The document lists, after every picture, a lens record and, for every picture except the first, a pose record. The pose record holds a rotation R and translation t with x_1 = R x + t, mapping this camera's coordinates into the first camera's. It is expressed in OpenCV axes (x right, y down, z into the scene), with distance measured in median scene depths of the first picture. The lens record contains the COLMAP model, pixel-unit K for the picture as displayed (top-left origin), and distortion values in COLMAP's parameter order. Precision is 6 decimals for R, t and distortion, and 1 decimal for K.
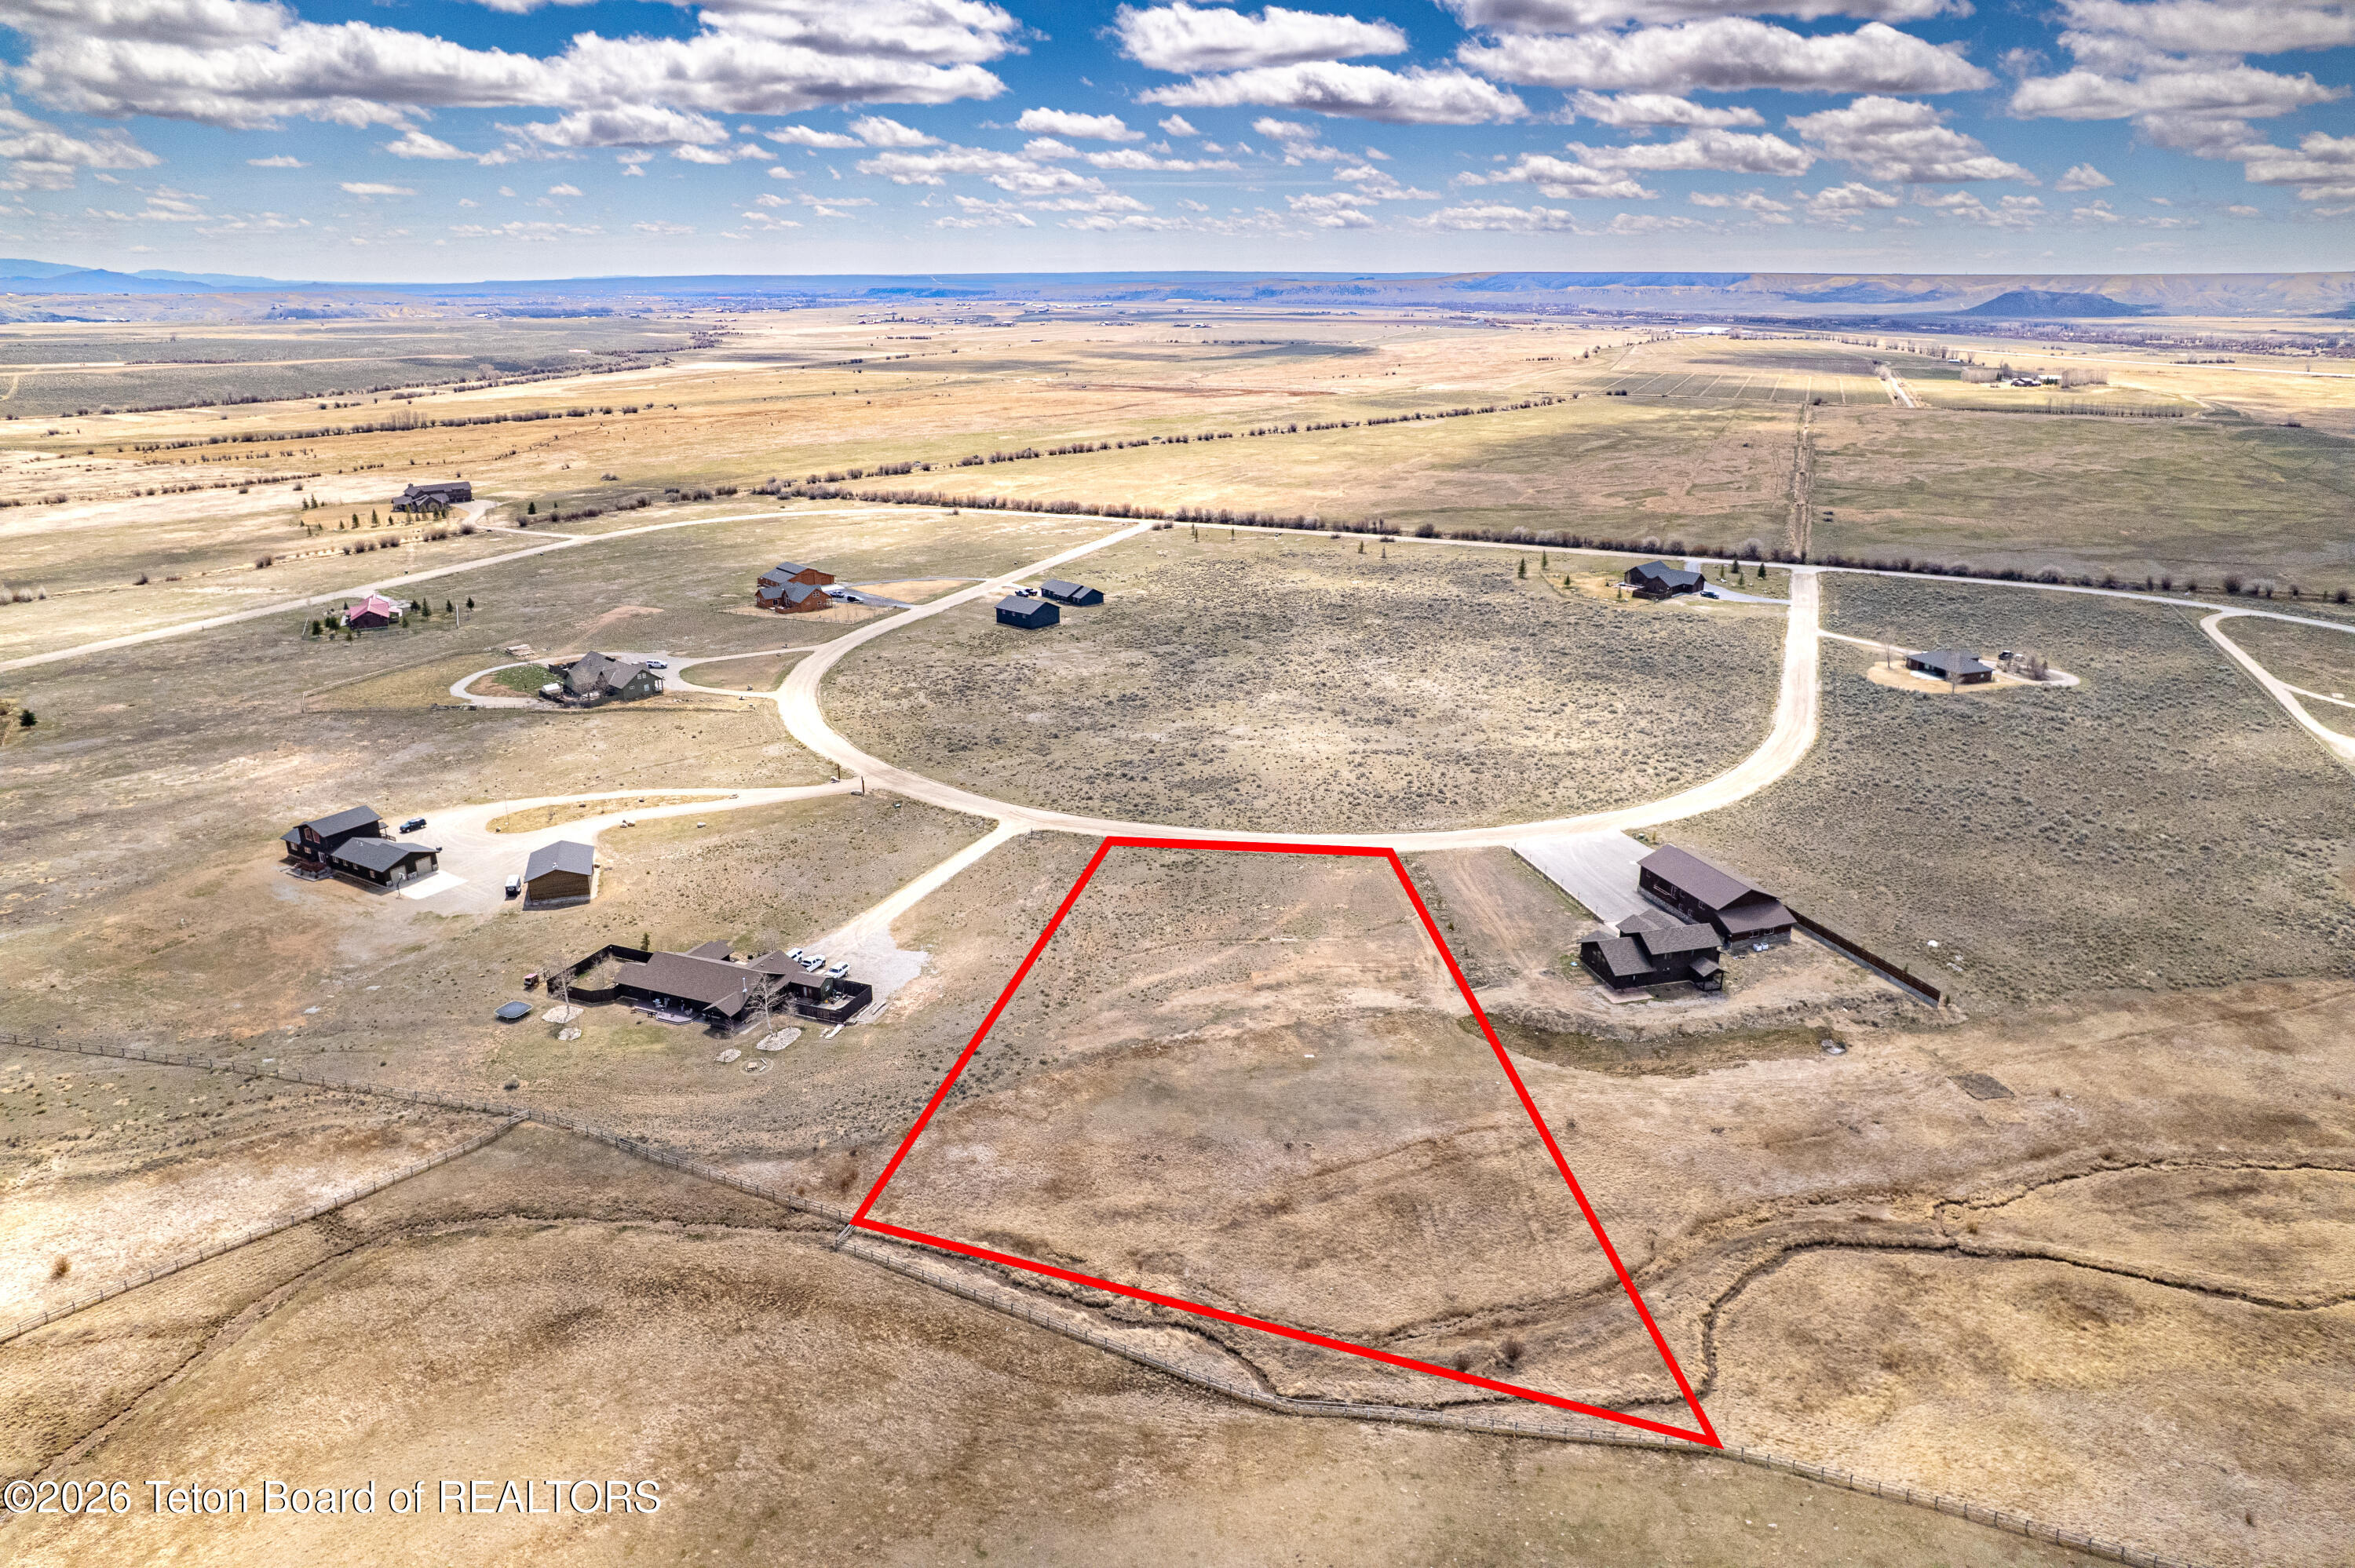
lens RADIAL K [[1513.6, 0, 1179.3], [0, 1513.6, 779.7], [0, 0, 1]] dist [-0.081998, 0.075041]
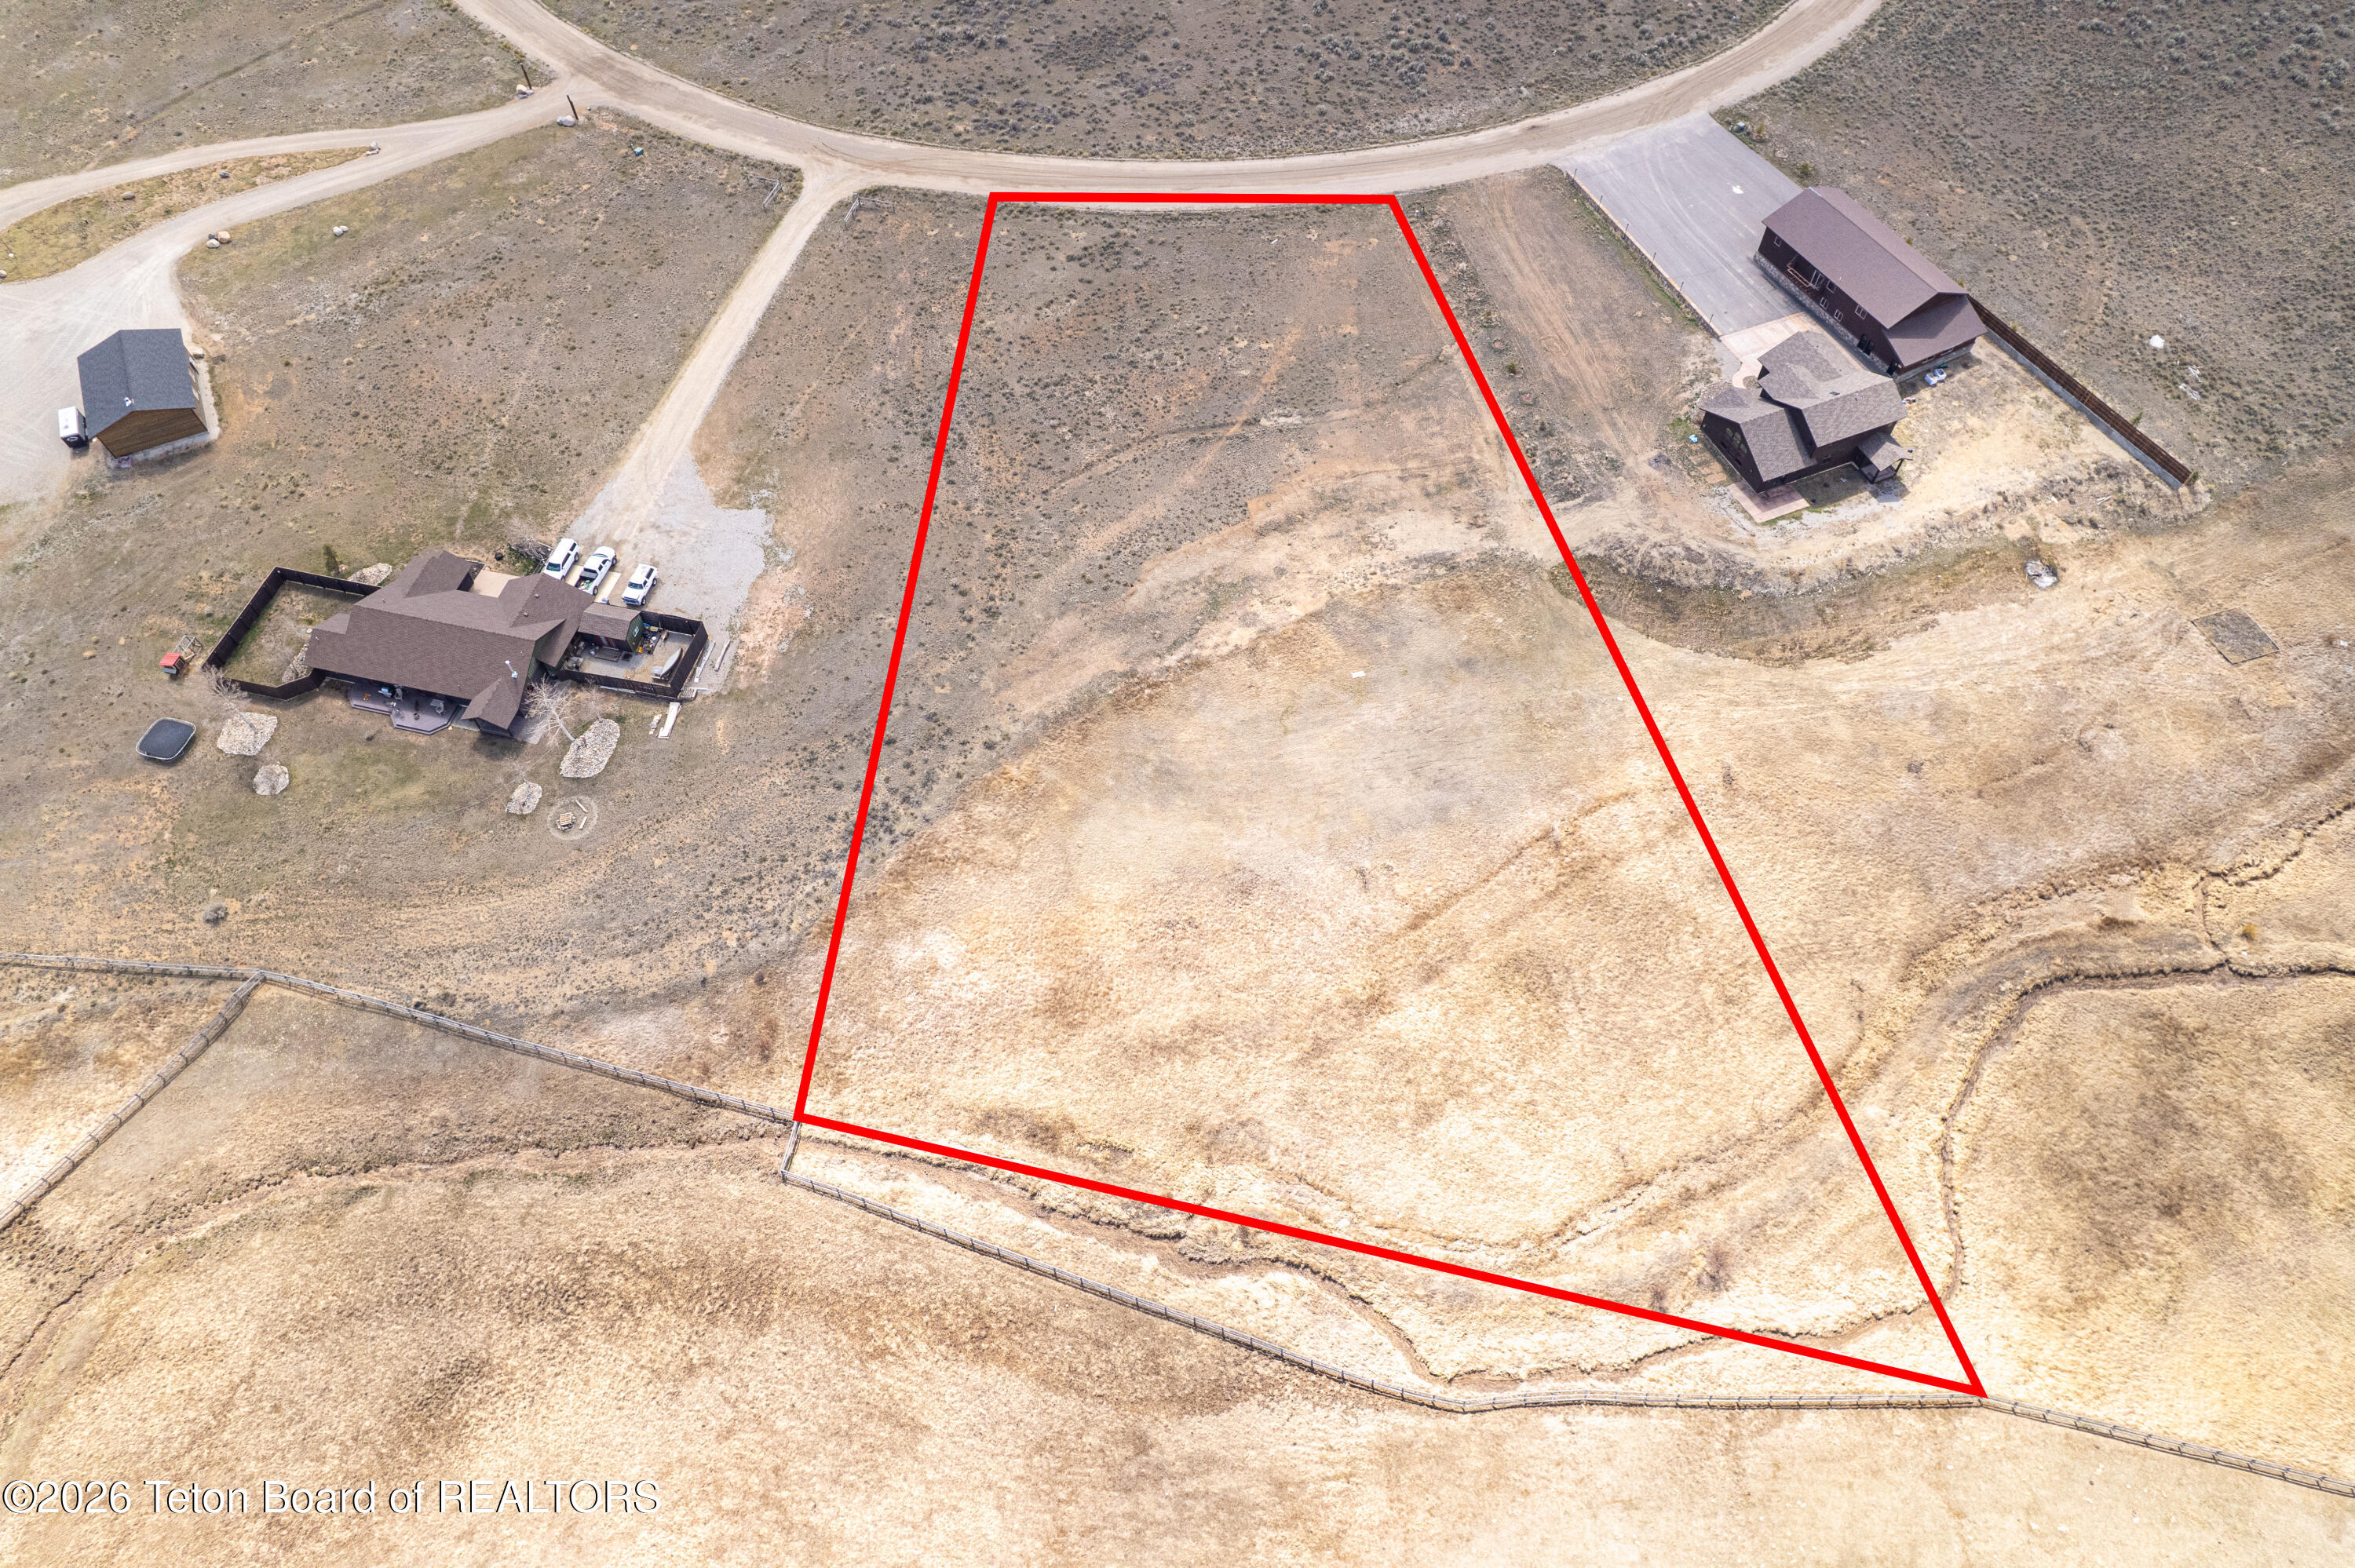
lens RADIAL K [[1513.6, 0, 1179.3], [0, 1513.6, 779.7], [0, 0, 1]] dist [-0.081998, 0.075041]
pose [[0.988461, -0.126175, 0.083818, -0.066861], [0.047797, 0.784862, 0.617825, -0.234875], [-0.143739, -0.606689, 0.781836, 0.454323]]
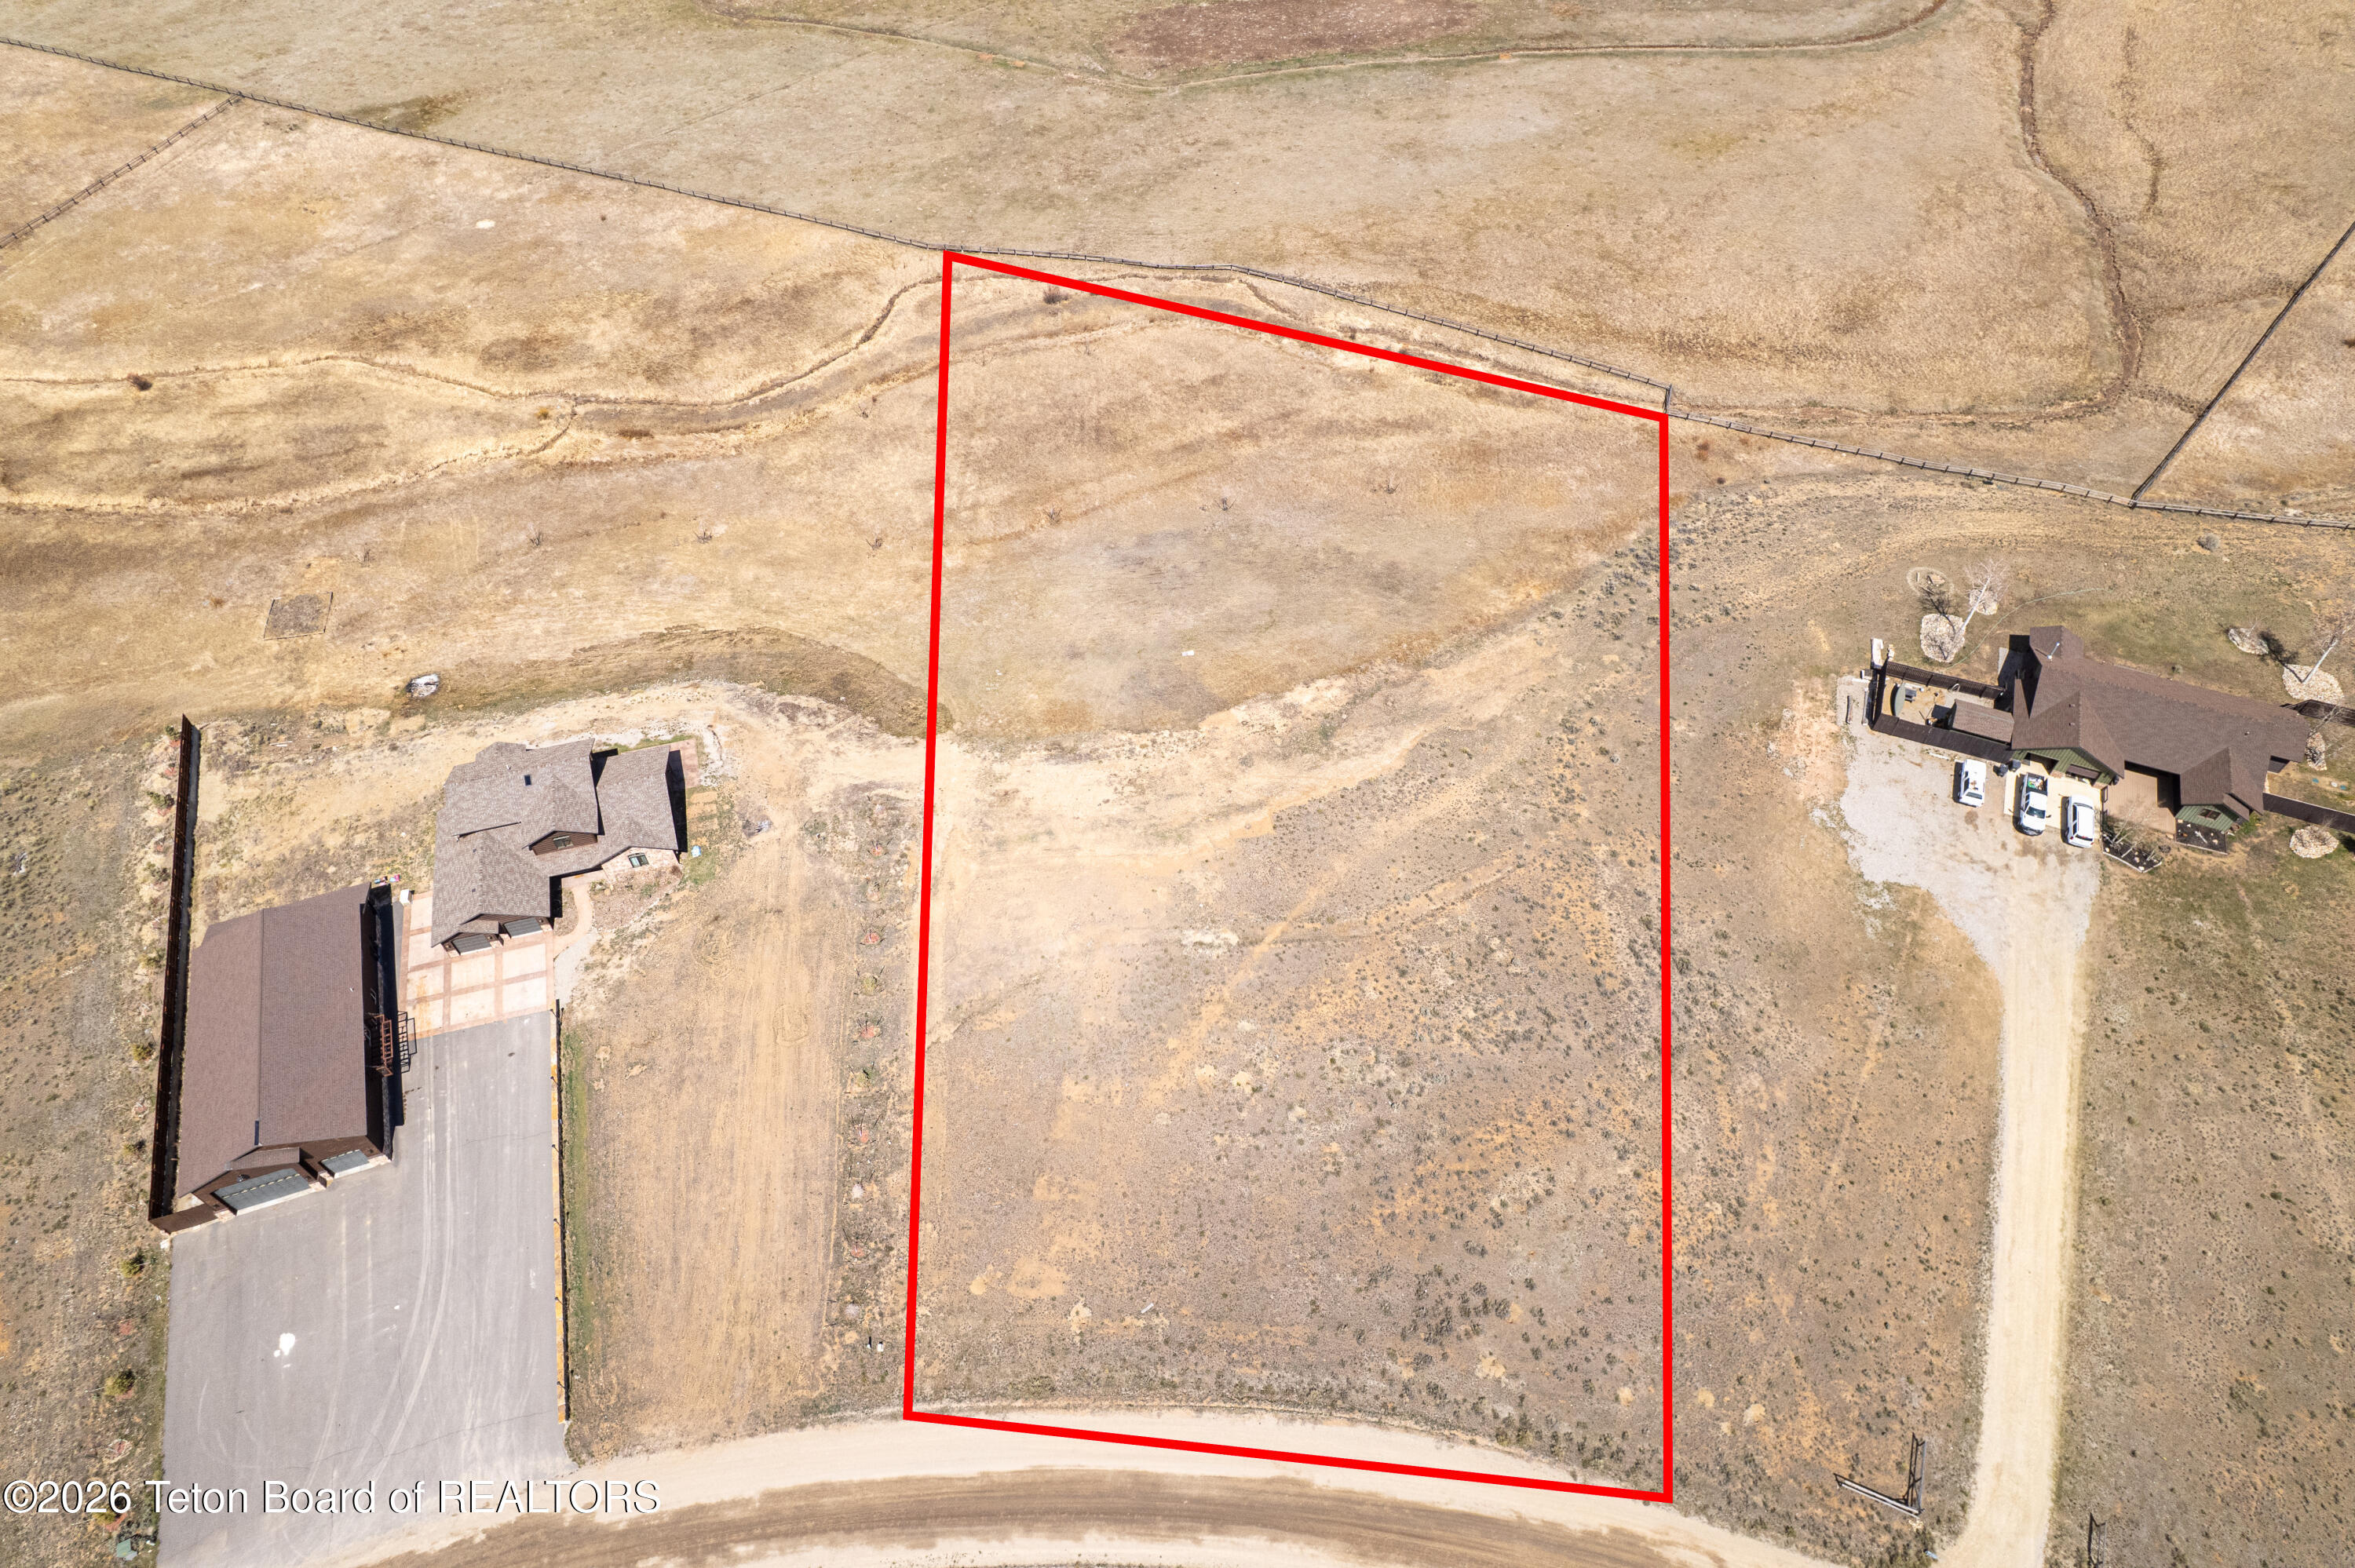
lens RADIAL K [[1471.0, 0, 1177.5], [0, 1471.0, 784.0], [0, 0, 1]] dist [-0.047662, -0.001205]
pose [[-0.999940, 0.010453, -0.003424, 0.100152], [0.000186, 0.327335, 0.944908, -0.473192], [0.010998, 0.944850, -0.327318, 1.365119]]
